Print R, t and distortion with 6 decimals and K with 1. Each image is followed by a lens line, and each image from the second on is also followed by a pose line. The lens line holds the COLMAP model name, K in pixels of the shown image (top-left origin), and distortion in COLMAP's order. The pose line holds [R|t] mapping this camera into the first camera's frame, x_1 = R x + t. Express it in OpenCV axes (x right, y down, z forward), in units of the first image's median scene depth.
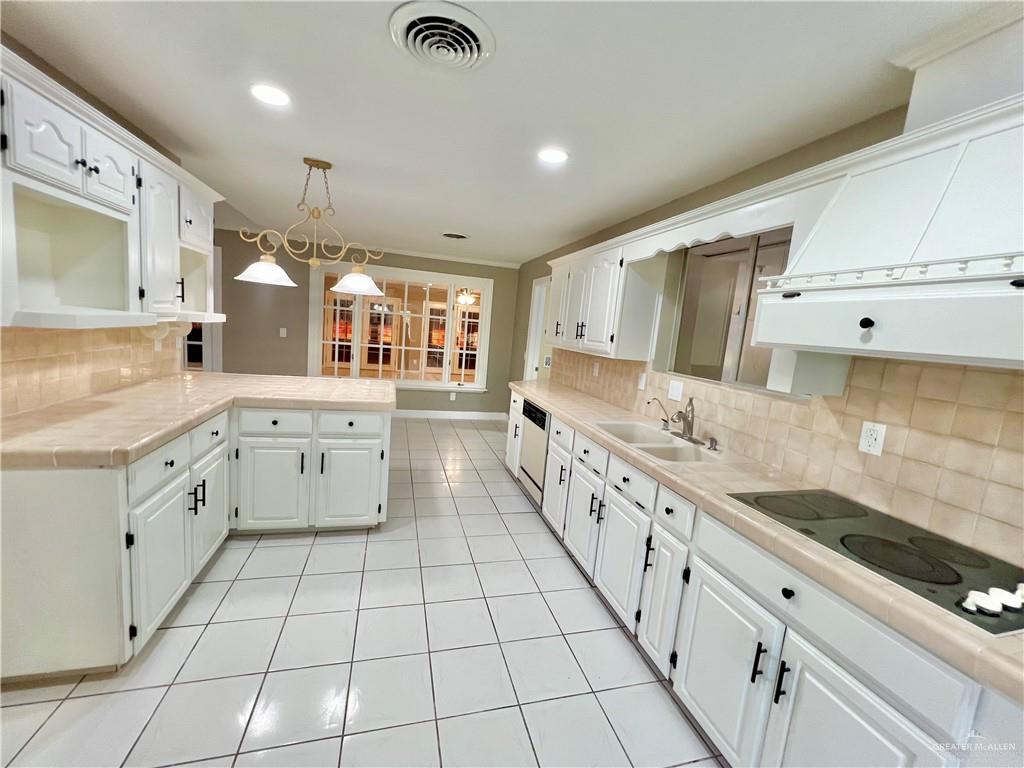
lens RADIAL K [[410.0, 0, 511.4], [0, 410.0, 381.1], [0, 0, 1]] dist [-0.001152, 0.000196]
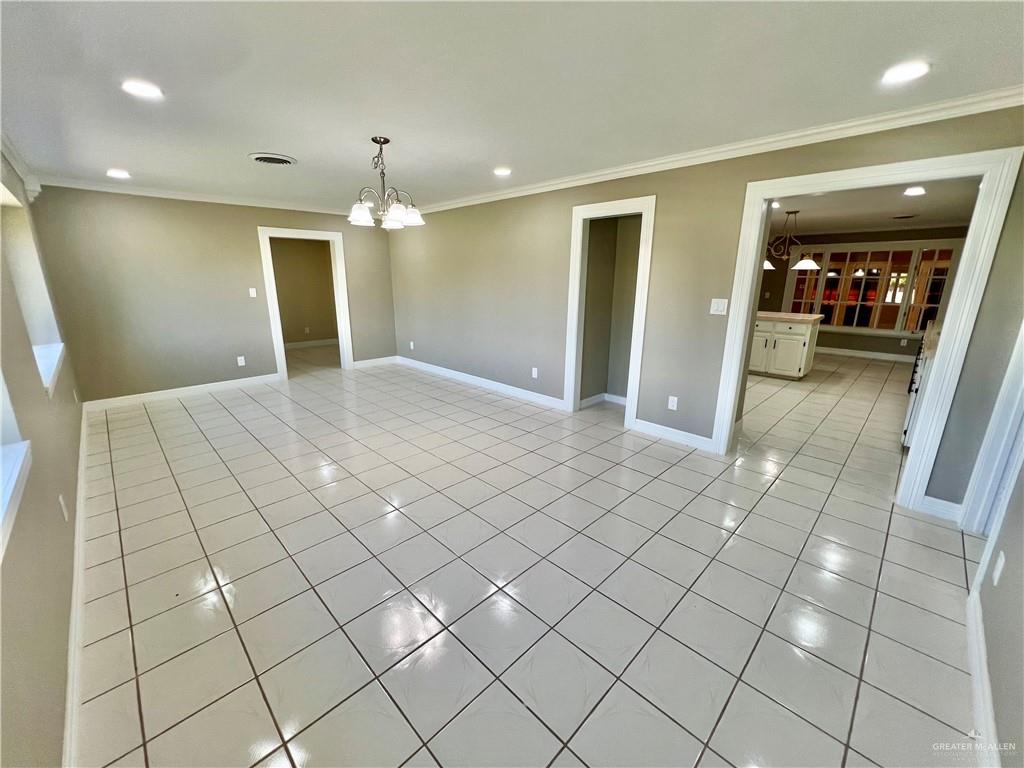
lens RADIAL K [[410.1, 0, 511.1], [0, 410.1, 383.5], [0, 0, 1]] dist [-0.000486, 0.000197]
pose [[0.484500, 0.126286, -0.865628, 0.812946], [-0.073464, 0.991903, 0.103590, 0.265741], [0.871701, 0.013403, 0.489854, -1.374648]]
